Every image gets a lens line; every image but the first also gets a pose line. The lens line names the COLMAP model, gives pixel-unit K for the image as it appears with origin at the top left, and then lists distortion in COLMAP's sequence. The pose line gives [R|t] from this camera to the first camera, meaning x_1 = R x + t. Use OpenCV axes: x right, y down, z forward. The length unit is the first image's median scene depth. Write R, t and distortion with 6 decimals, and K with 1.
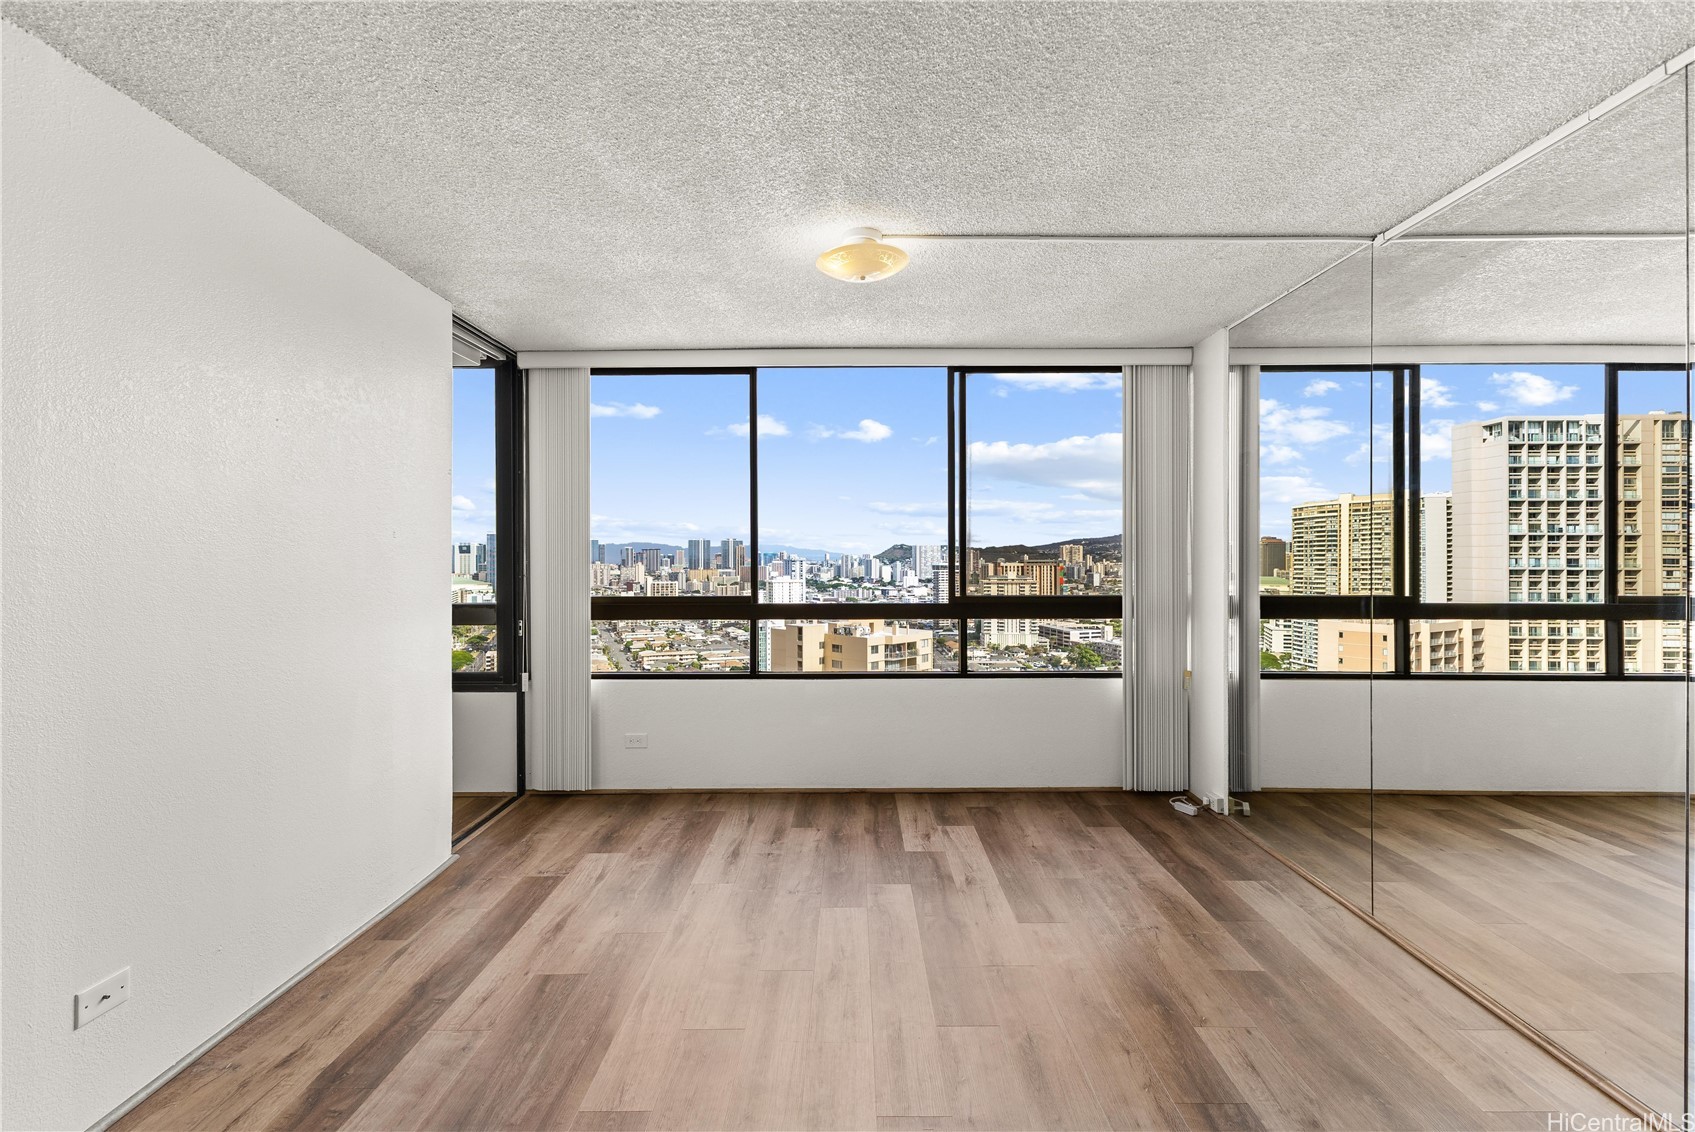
lens RADIAL K [[727.2, 0, 843.1], [0, 727.2, 557.4], [0, 0, 1]] dist [0.008741, -0.002740]
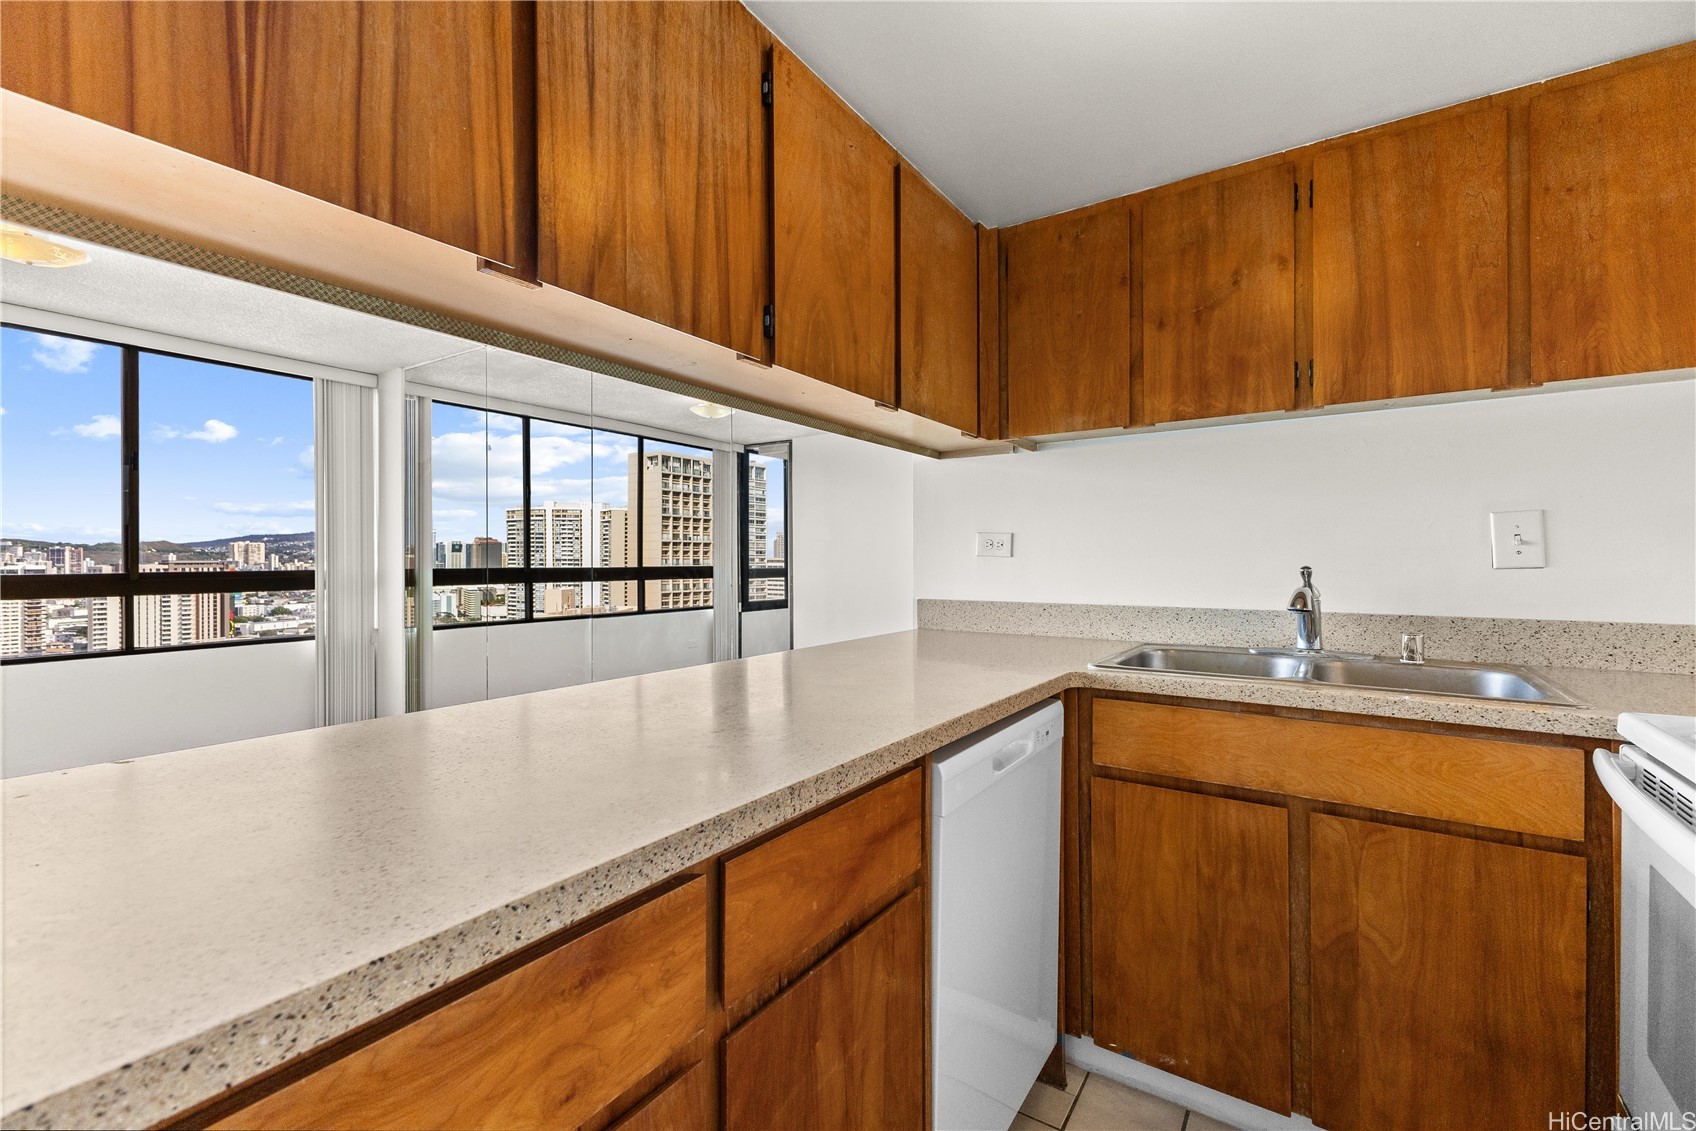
lens RADIAL K [[727.6, 0, 852.8], [0, 727.6, 546.7], [0, 0, 1]] dist [0.008741, -0.002740]
pose [[0.543908, 0.015453, 0.839003, -0.157184], [-0.002128, 0.999853, -0.017036, 0.038630], [-0.839142, 0.007481, 0.543861, -0.440223]]
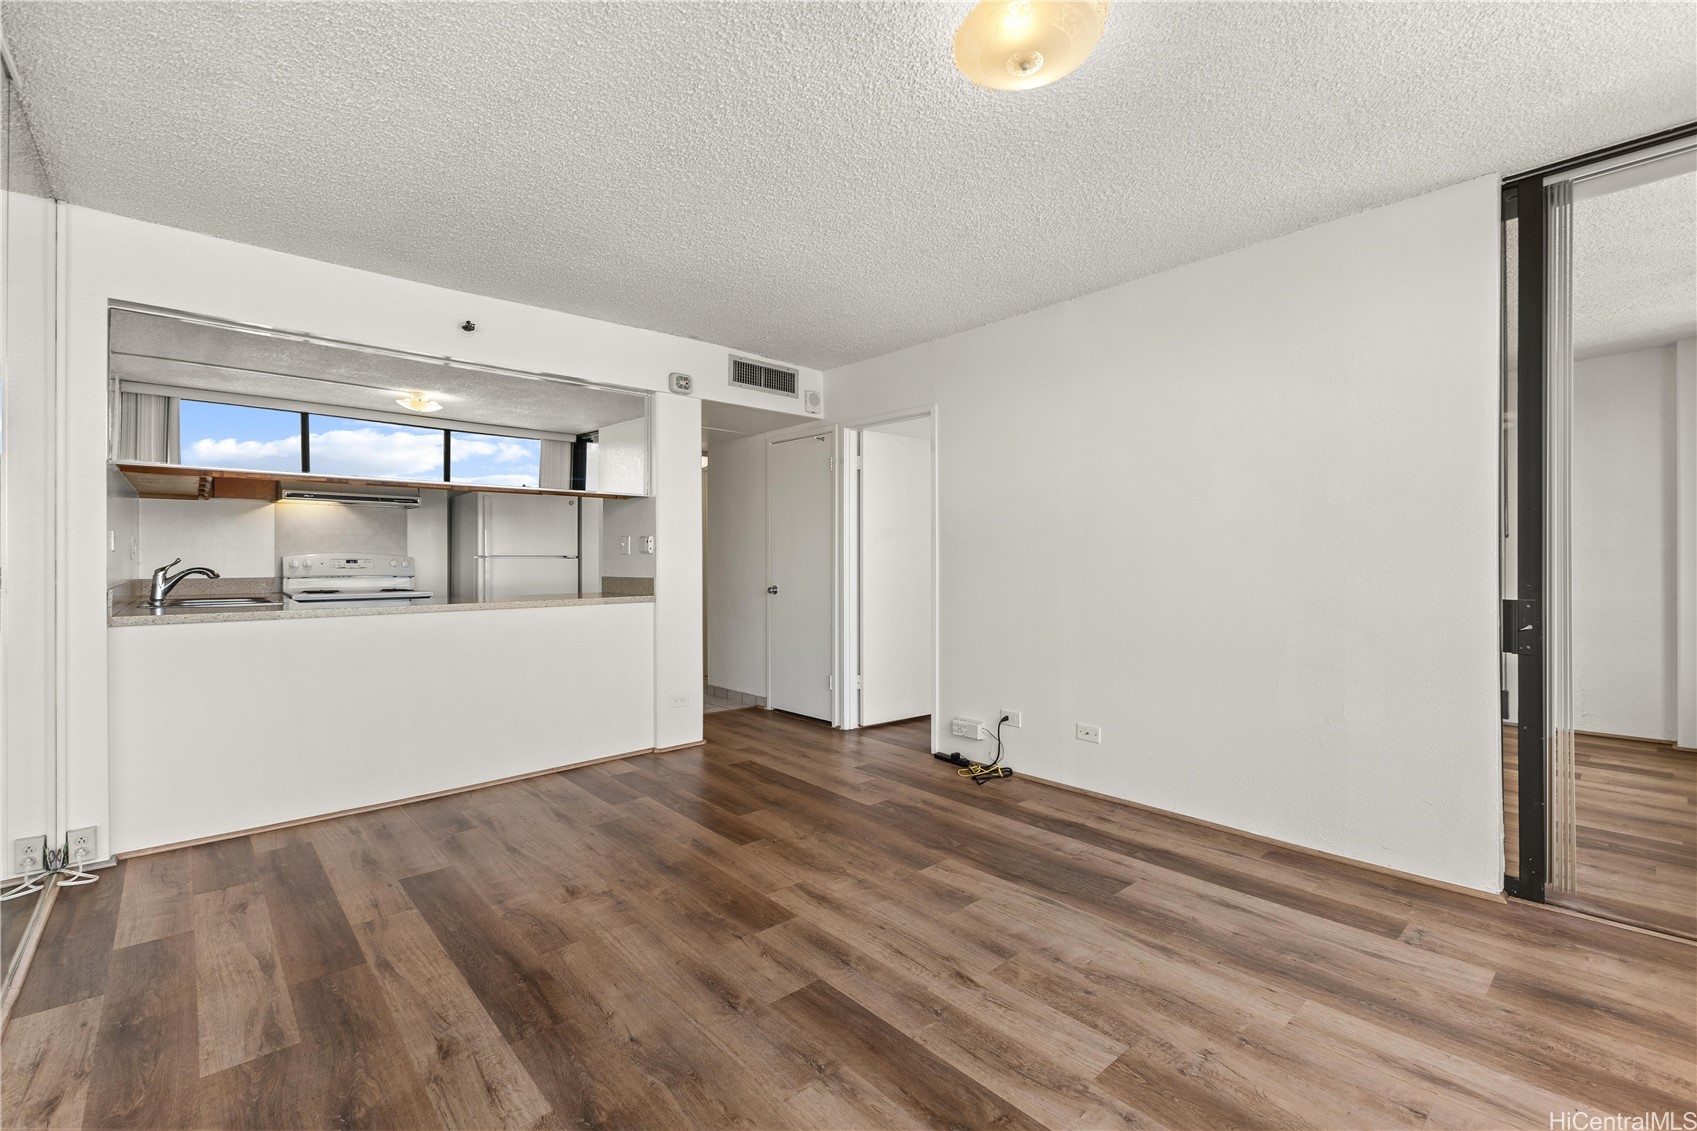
lens RADIAL K [[728.0, 0, 851.0], [0, 728.0, 551.4], [0, 0, 1]] dist [0.008741, -0.002740]
pose [[-0.735161, -0.004074, -0.677880, 0.439366], [0.006579, 0.999892, -0.013145, 0.051026], [0.677860, -0.014124, -0.735055, 1.012744]]
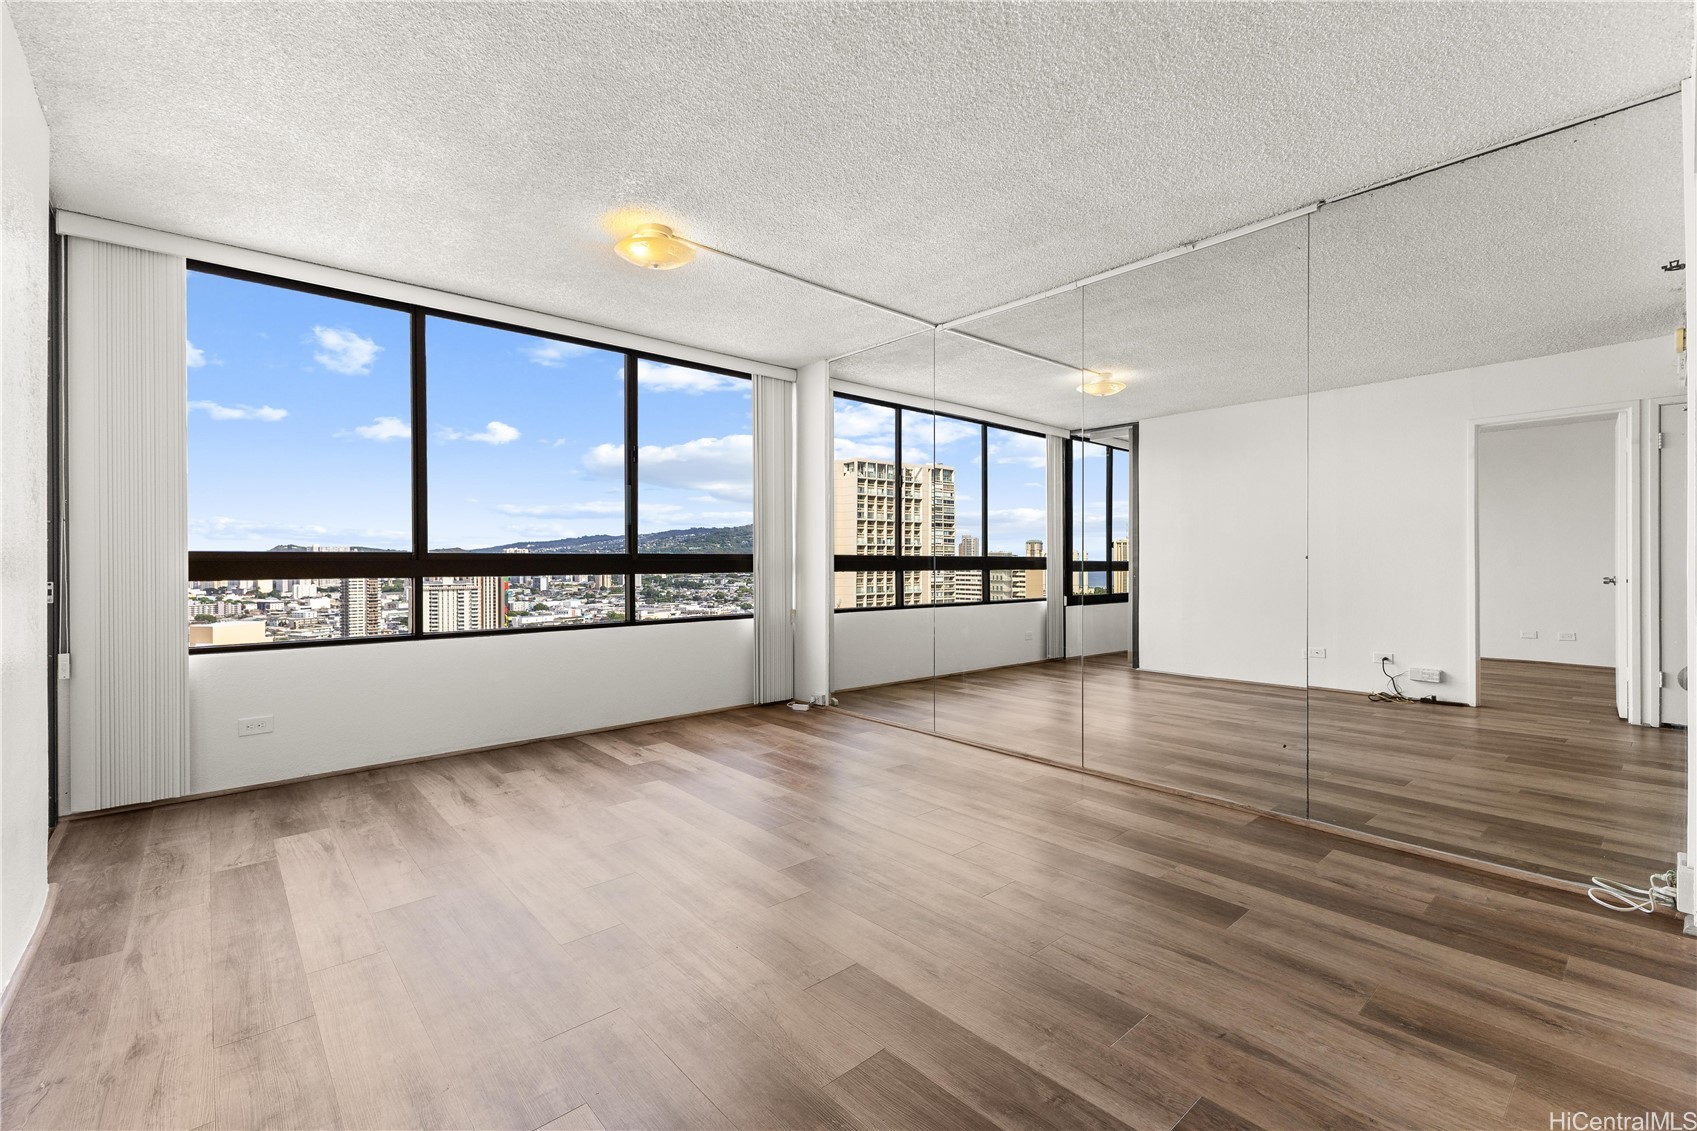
lens RADIAL K [[728.0, 0, 854.3], [0, 728.0, 563.3], [0, 0, 1]] dist [0.008741, -0.002740]
pose [[0.741625, -0.001002, 0.670814, -0.391661], [-0.001047, 0.999996, 0.002651, 0.075273], [-0.670814, -0.002668, 0.741621, -0.081262]]
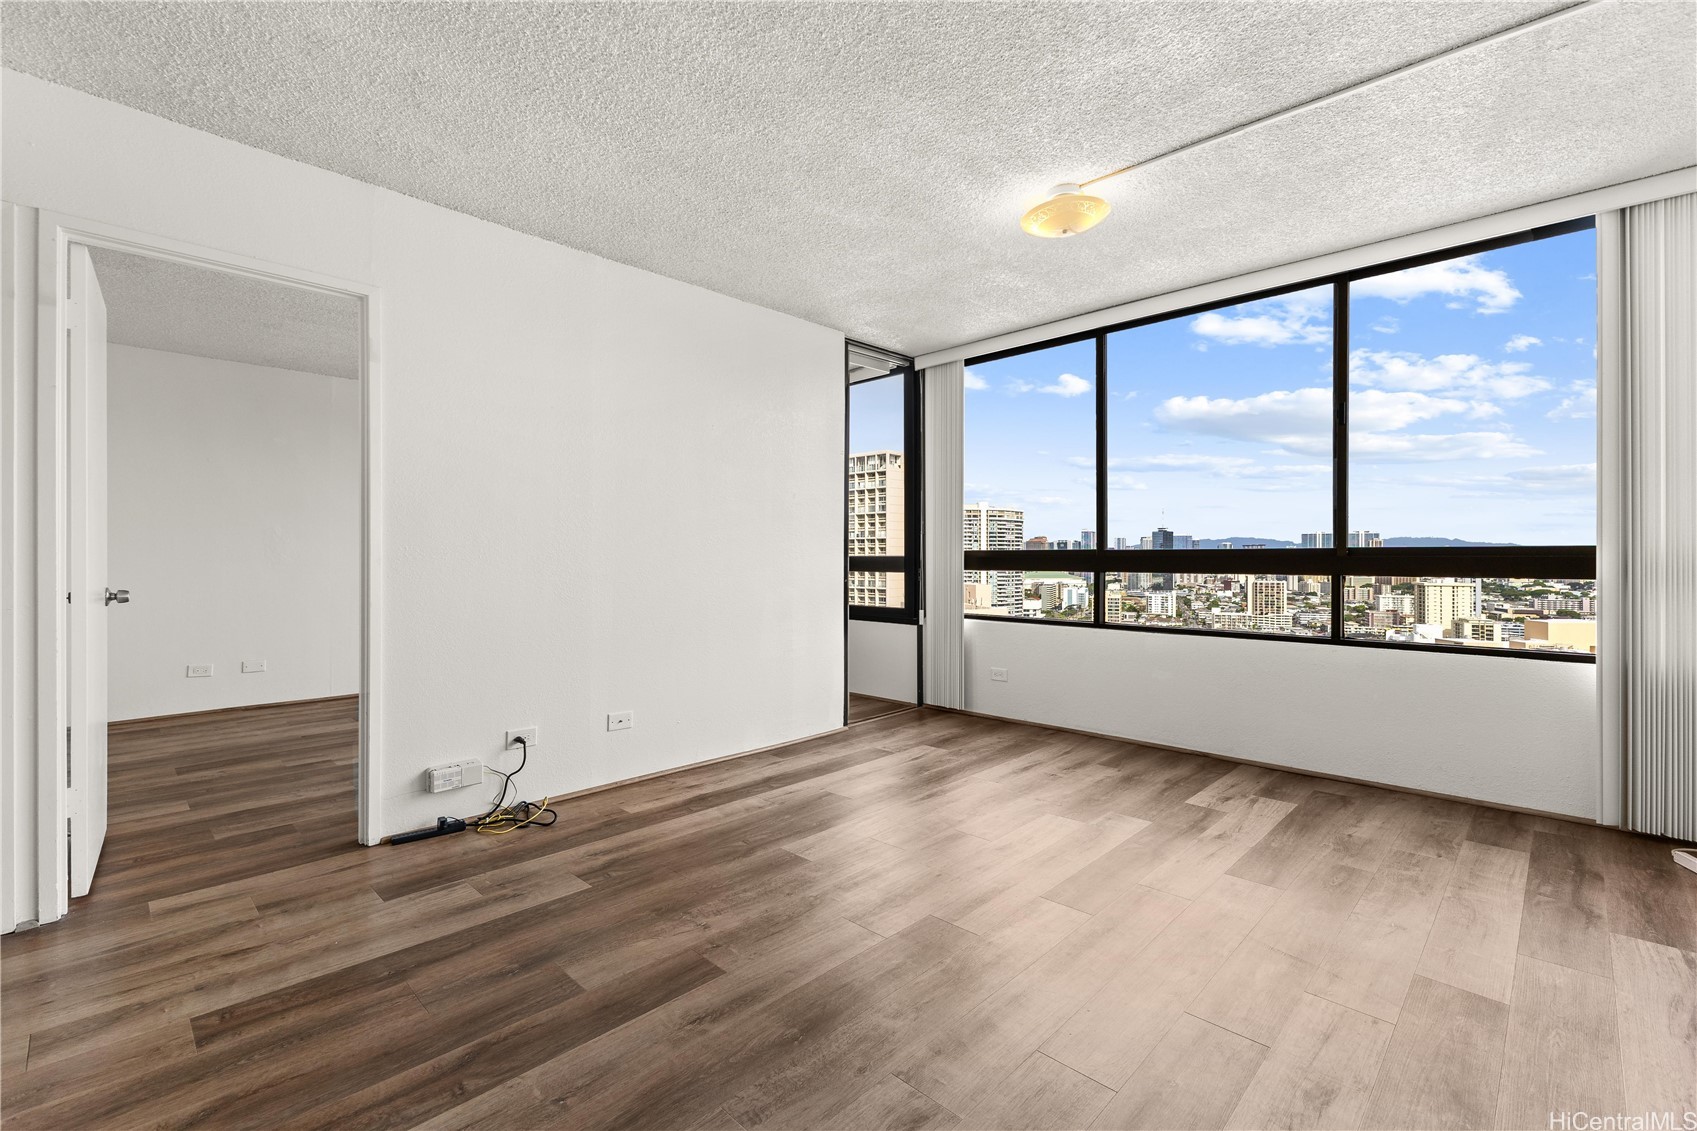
lens RADIAL K [[728.0, 0, 845.9], [0, 728.0, 556.5], [0, 0, 1]] dist [0.008741, -0.002740]
pose [[0.720617, 0.002499, -0.693329, 0.397669], [0.000006, 0.999993, 0.003611, 0.069320], [0.693333, -0.002606, 0.720612, -0.004172]]
